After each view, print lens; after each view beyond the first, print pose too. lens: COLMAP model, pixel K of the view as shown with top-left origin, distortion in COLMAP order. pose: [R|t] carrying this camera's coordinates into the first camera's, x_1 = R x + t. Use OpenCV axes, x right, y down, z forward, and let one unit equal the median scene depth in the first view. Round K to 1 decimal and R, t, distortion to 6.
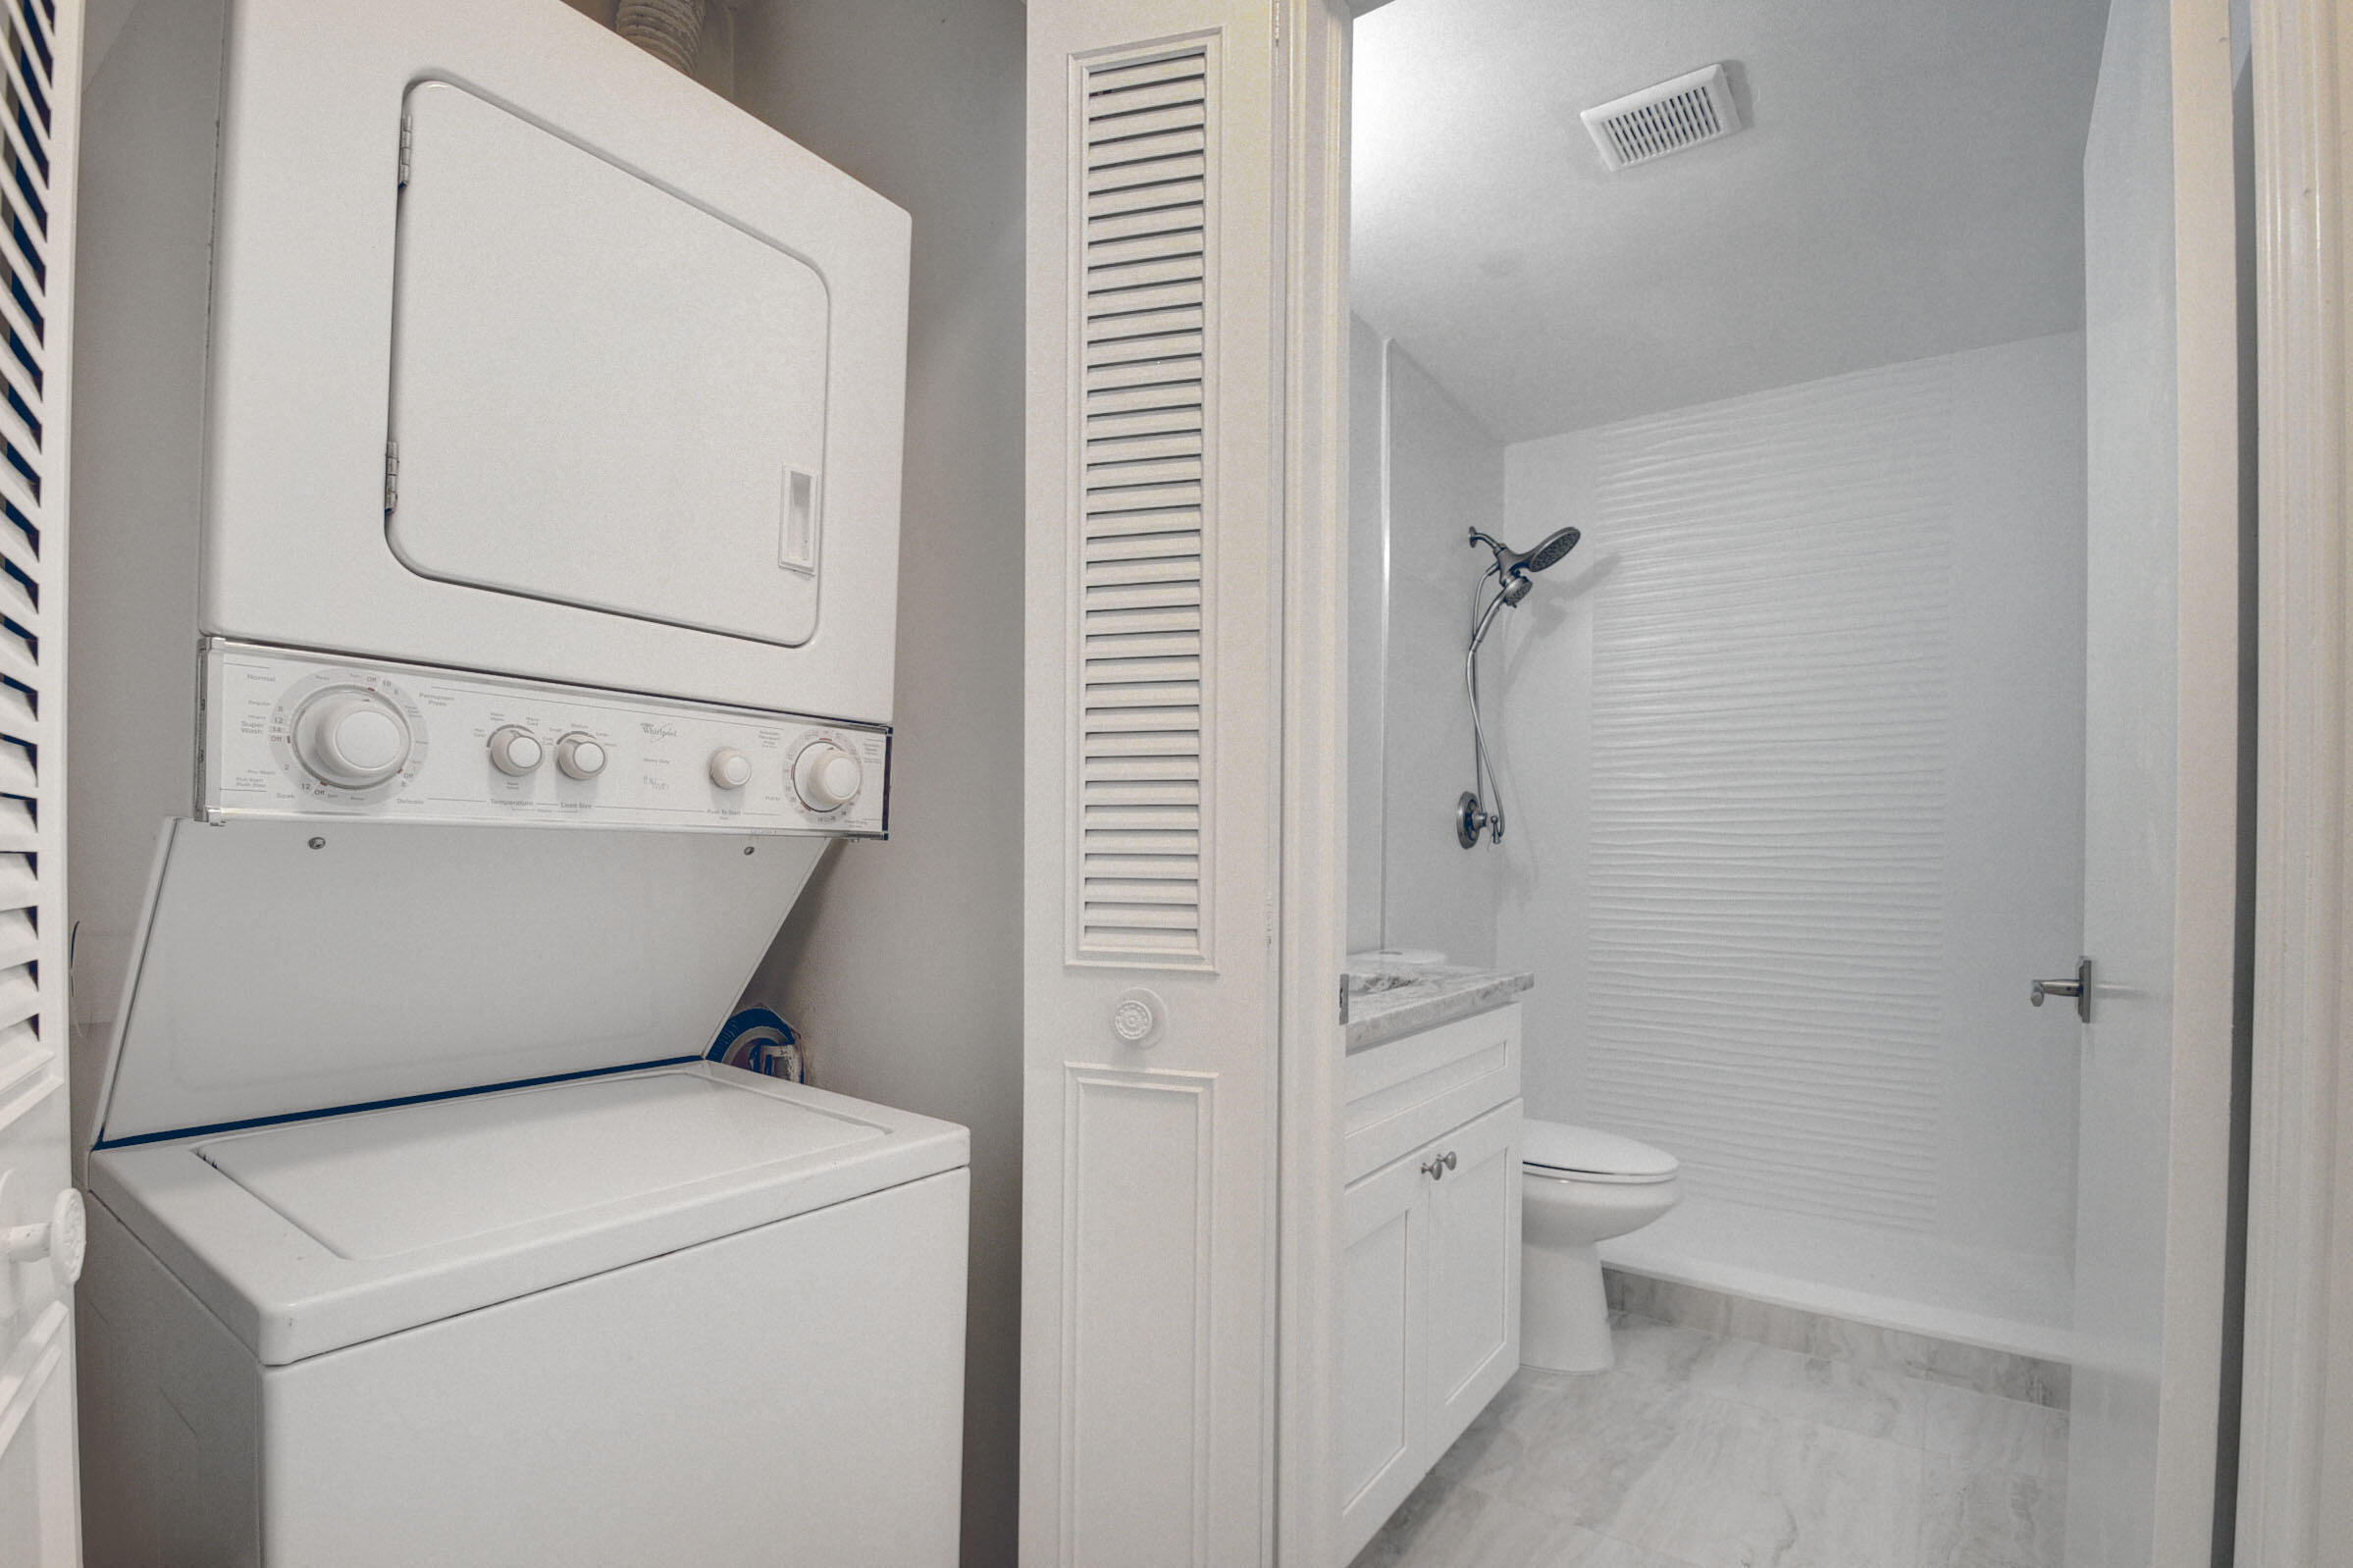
lens RADIAL K [[1104.4, 0, 1164.5], [0, 1104.4, 861.1], [0, 0, 1]] dist [-0.001119, -0.008996]
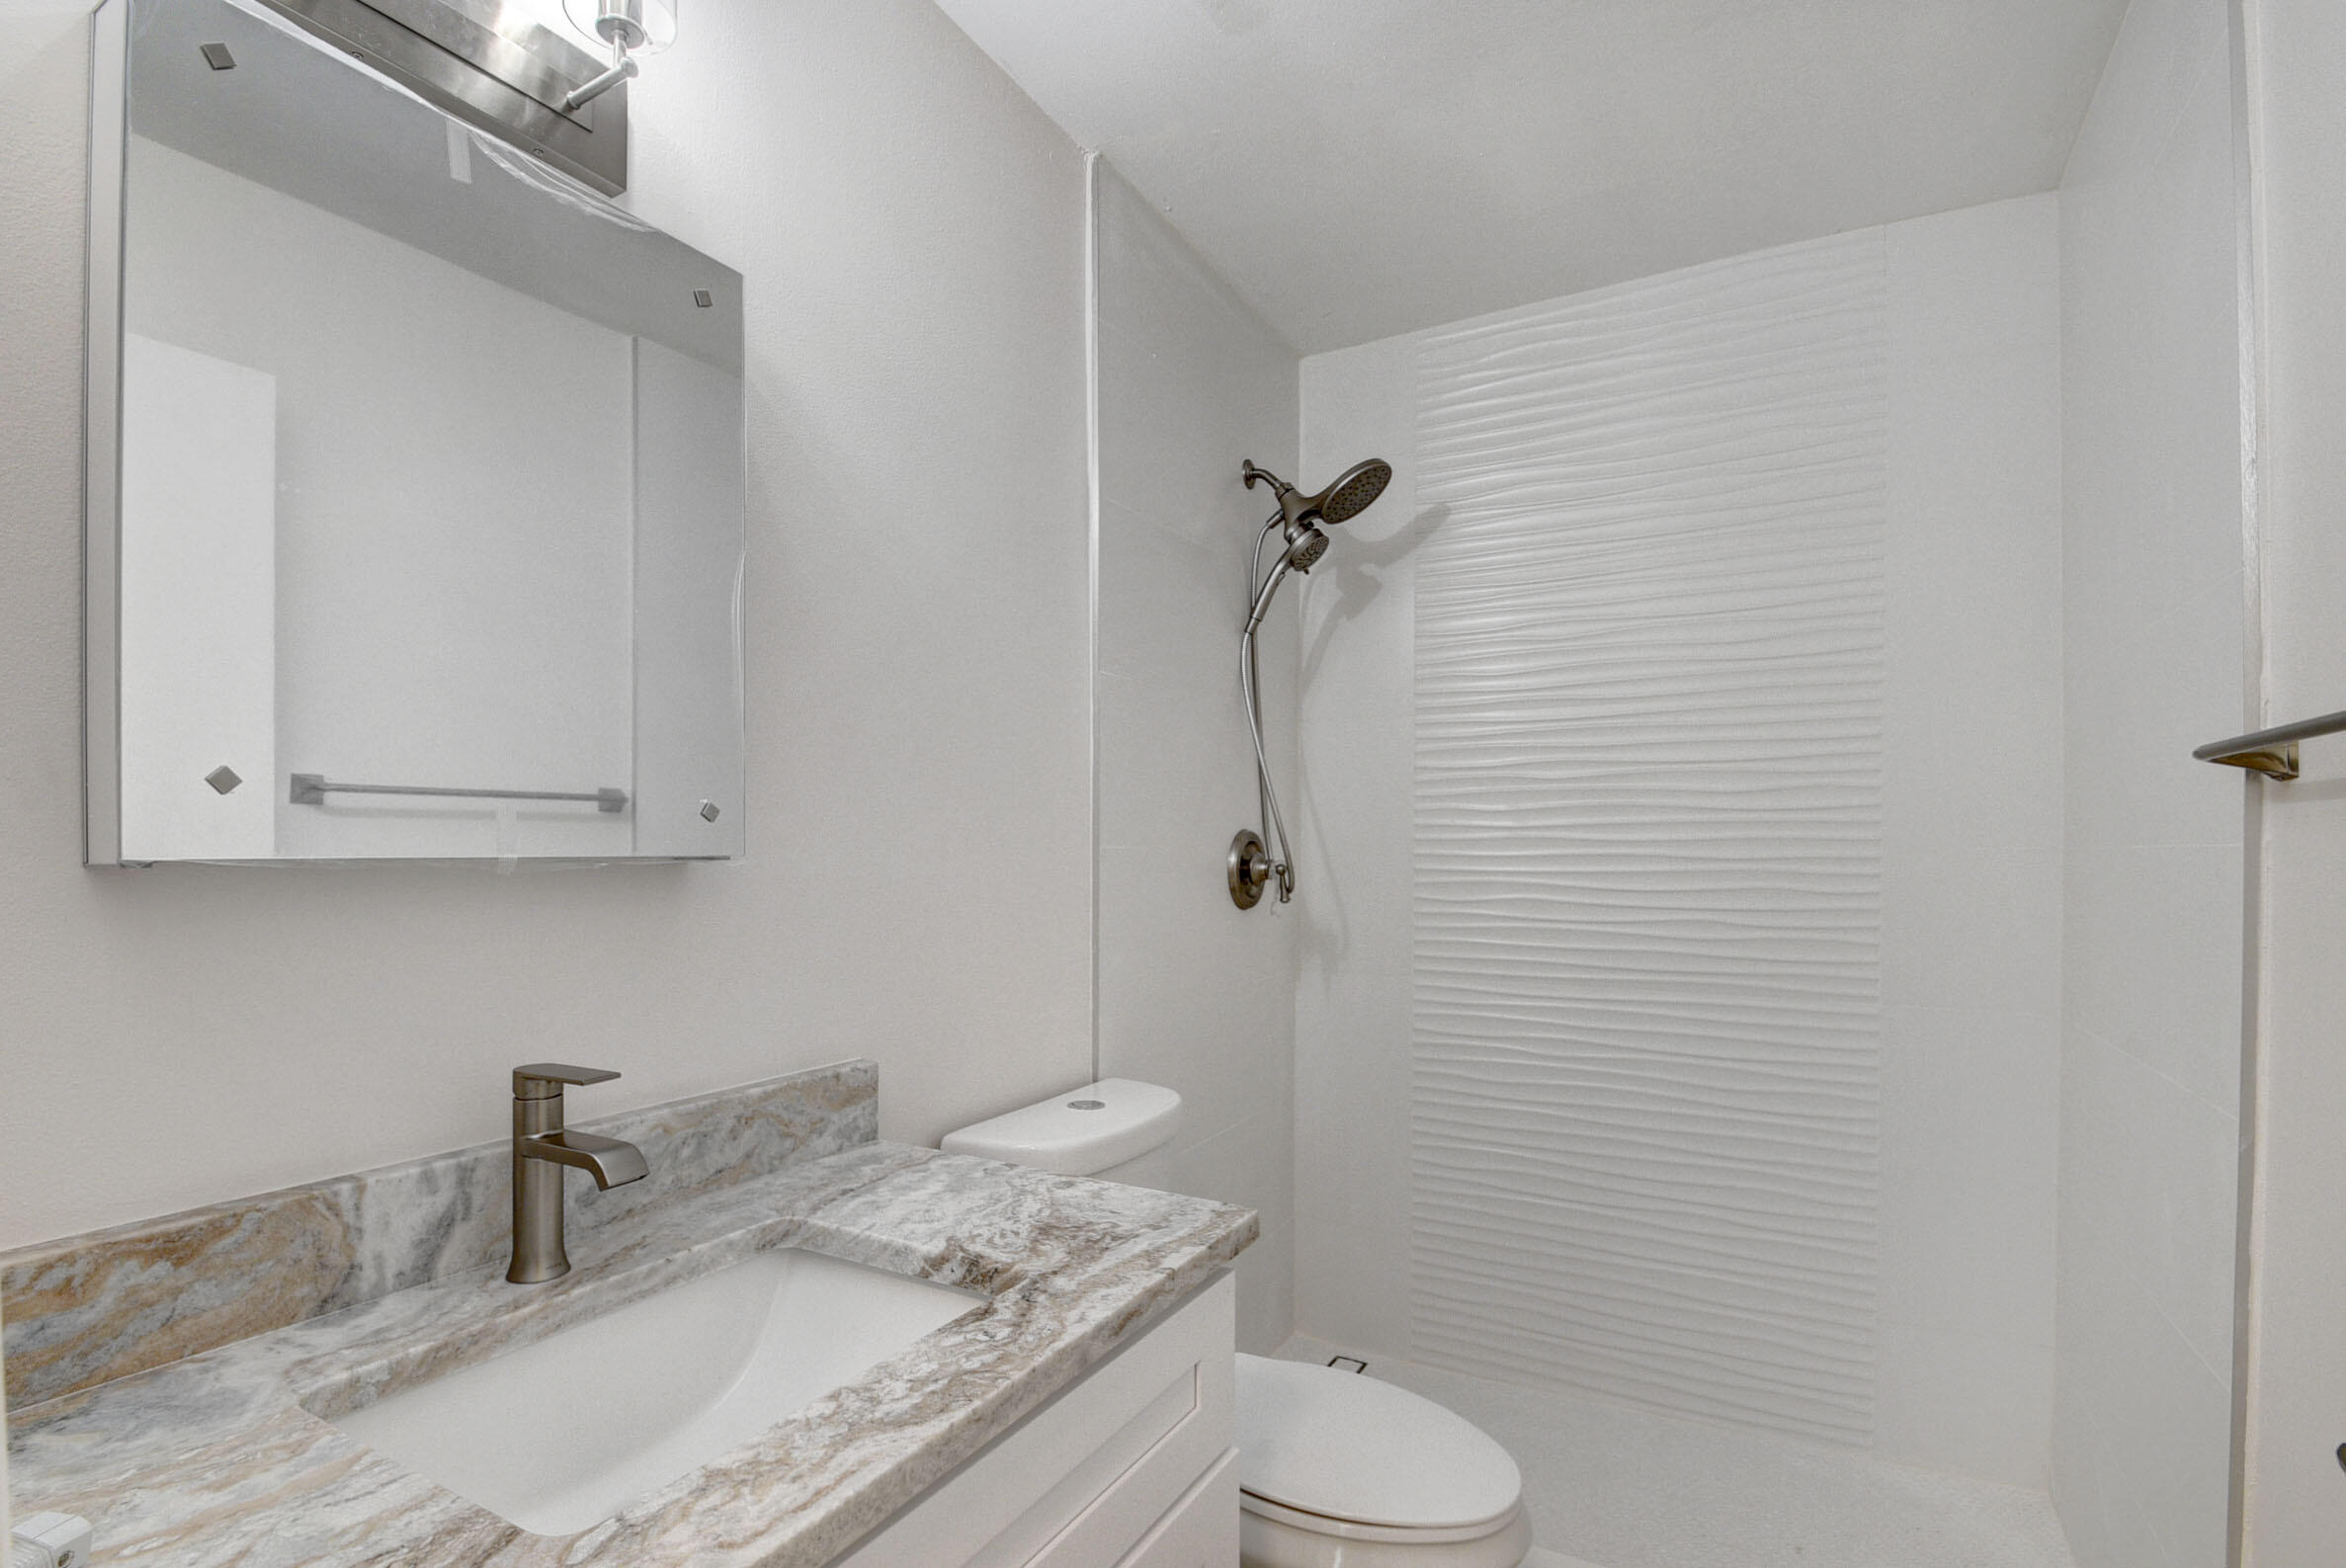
lens RADIAL K [[1132.6, 0, 1154.4], [0, 1132.6, 859.3], [0, 0, 1]] dist [0.000835, -0.011740]
pose [[0.994501, -0.009464, 0.104294, 0.184688], [0.009361, 0.999955, 0.001478, -0.060341], [-0.104303, -0.000494, 0.994545, 0.365662]]
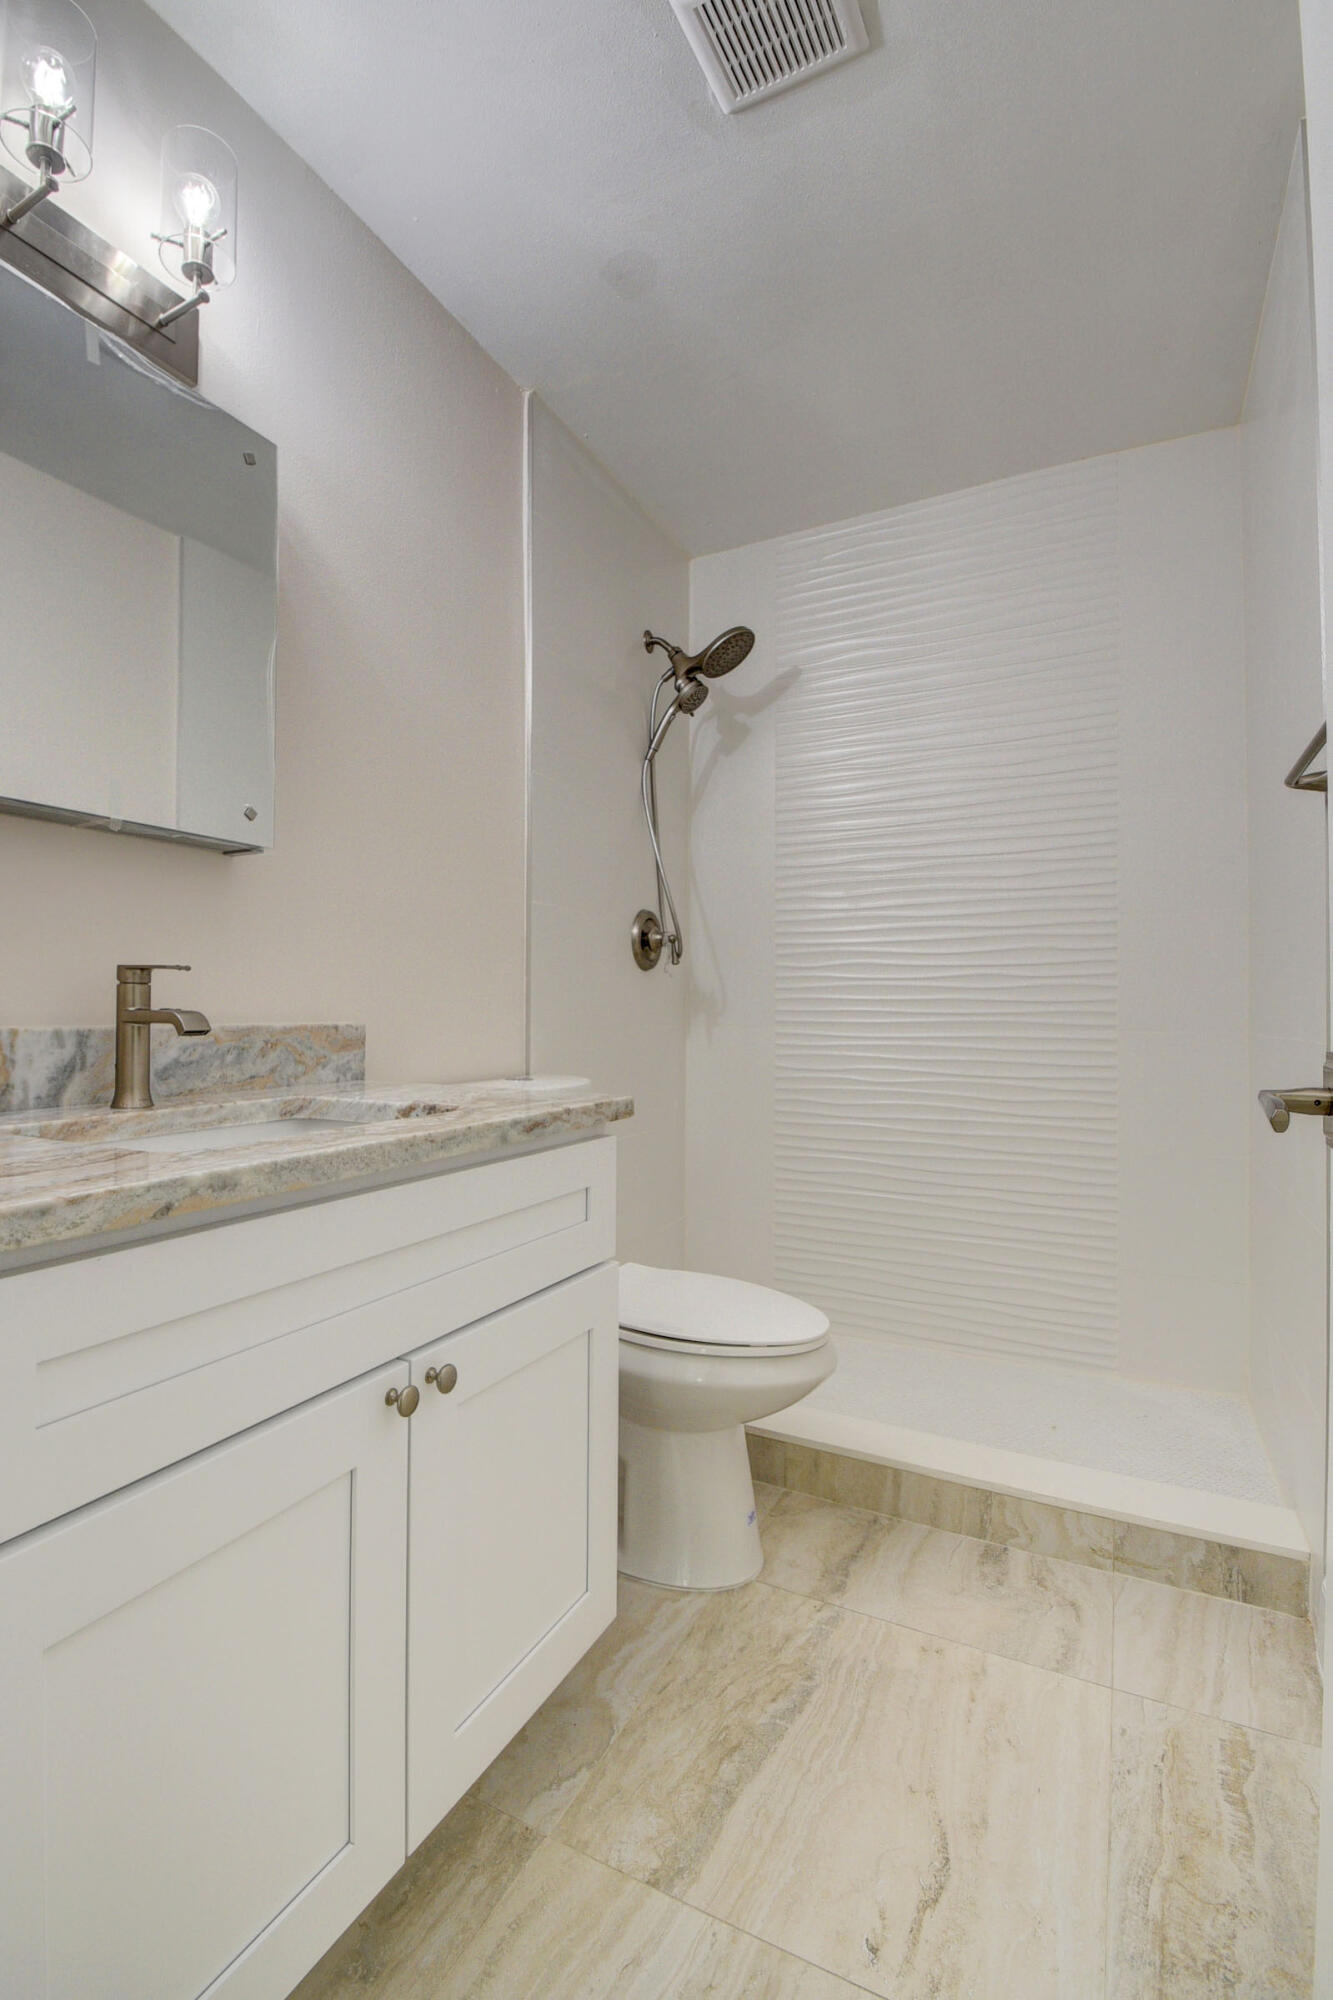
lens RADIAL K [[938.7, 0, 605.3], [0, 938.7, 995.8], [0, 0, 1]] dist [-0.001119, -0.008996]
pose [[0.992914, -0.004515, 0.118752, 0.192768], [0.006957, 0.999773, -0.020156, 0.034993], [-0.118634, 0.020839, 0.992719, 0.280777]]
